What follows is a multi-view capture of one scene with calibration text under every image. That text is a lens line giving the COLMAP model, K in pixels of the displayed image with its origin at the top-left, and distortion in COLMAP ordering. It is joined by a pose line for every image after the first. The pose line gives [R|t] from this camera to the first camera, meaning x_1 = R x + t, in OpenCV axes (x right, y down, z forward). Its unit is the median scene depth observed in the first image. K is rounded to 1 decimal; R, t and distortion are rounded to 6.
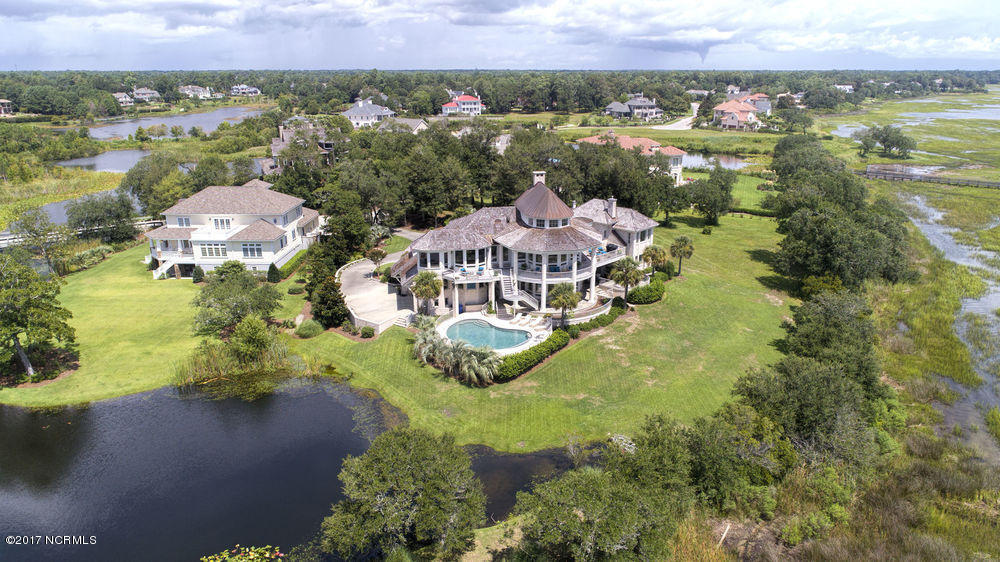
lens RADIAL K [[676.9, 0, 499.2], [0, 676.9, 280.1], [0, 0, 1]] dist [-0.003502, 0.002390]
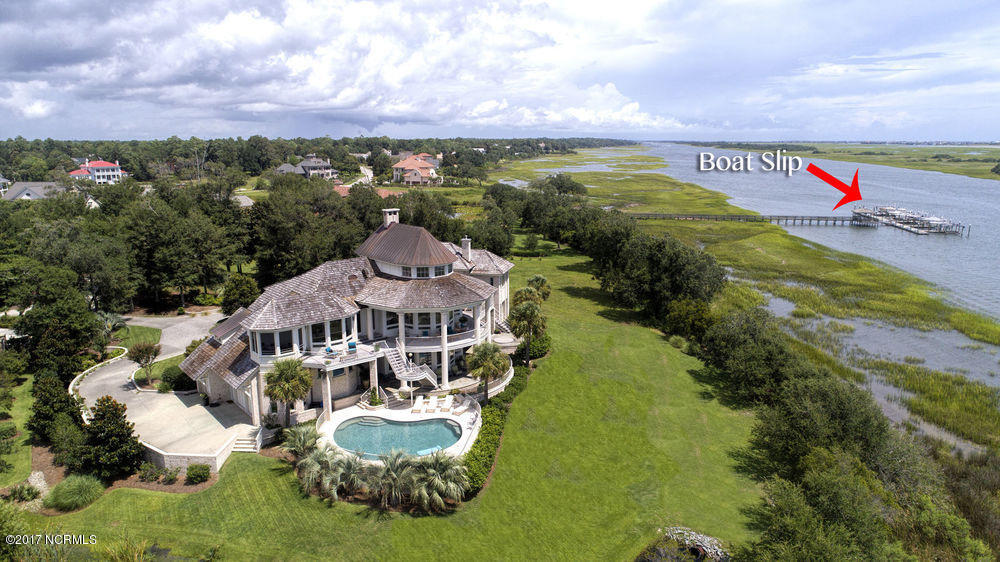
lens RADIAL K [[676.9, 0, 500.8], [0, 676.9, 282.3], [0, 0, 1]] dist [-0.003502, 0.002390]
pose [[0.865081, -0.107671, 0.489941, -0.231636], [0.153979, 0.986538, -0.055073, -0.017942], [-0.477416, 0.123083, 0.870014, 0.301337]]
